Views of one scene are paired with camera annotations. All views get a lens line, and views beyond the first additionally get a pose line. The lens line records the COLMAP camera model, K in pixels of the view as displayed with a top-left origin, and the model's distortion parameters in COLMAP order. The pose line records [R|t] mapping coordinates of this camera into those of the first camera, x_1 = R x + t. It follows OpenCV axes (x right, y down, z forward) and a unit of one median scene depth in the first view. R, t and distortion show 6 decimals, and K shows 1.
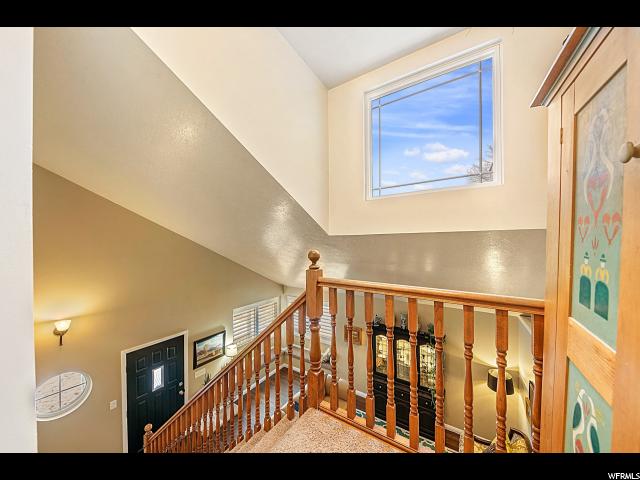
lens RADIAL K [[220.8, 0, 320.0], [0, 220.8, 240.0], [0, 0, 1]] dist [0.000088, -0.000172]
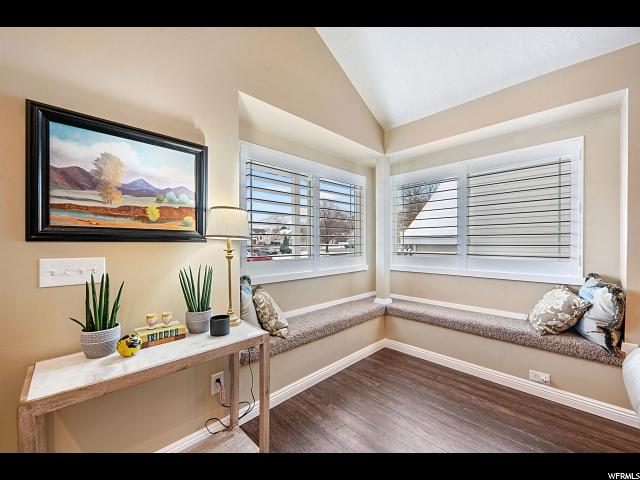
lens RADIAL K [[254.9, 0, 320.0], [0, 254.9, 240.0], [0, 0, 1]] dist [0.001161, 0.000027]
pose [[0.977175, 0.000886, -0.212434, -0.254006], [-0.003361, 0.999931, -0.011293, 0.564155], [0.212409, 0.011749, 0.977110, 0.795777]]
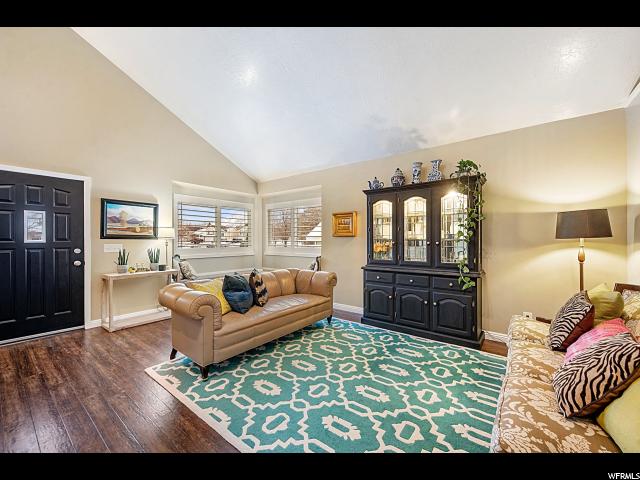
lens RADIAL K [[254.9, 0, 320.0], [0, 254.9, 240.0], [0, 0, 1]] dist [0.001161, 0.000027]
pose [[0.995988, 0.011515, -0.088742, 0.170374], [-0.011845, 0.999925, -0.003201, 0.561415], [0.088698, 0.004239, 0.996050, 0.256567]]
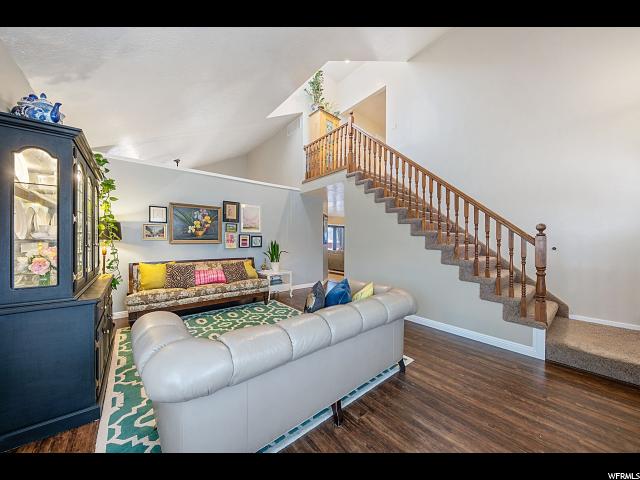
lens RADIAL K [[226.5, 0, 320.0], [0, 226.5, 240.0], [0, 0, 1]] dist [0.000959, -0.000009]
pose [[-0.952481, 0.011763, 0.304371, -0.159686], [0.012229, 0.999925, -0.000373, 0.560112], [-0.304353, 0.003367, -0.952553, 1.206274]]
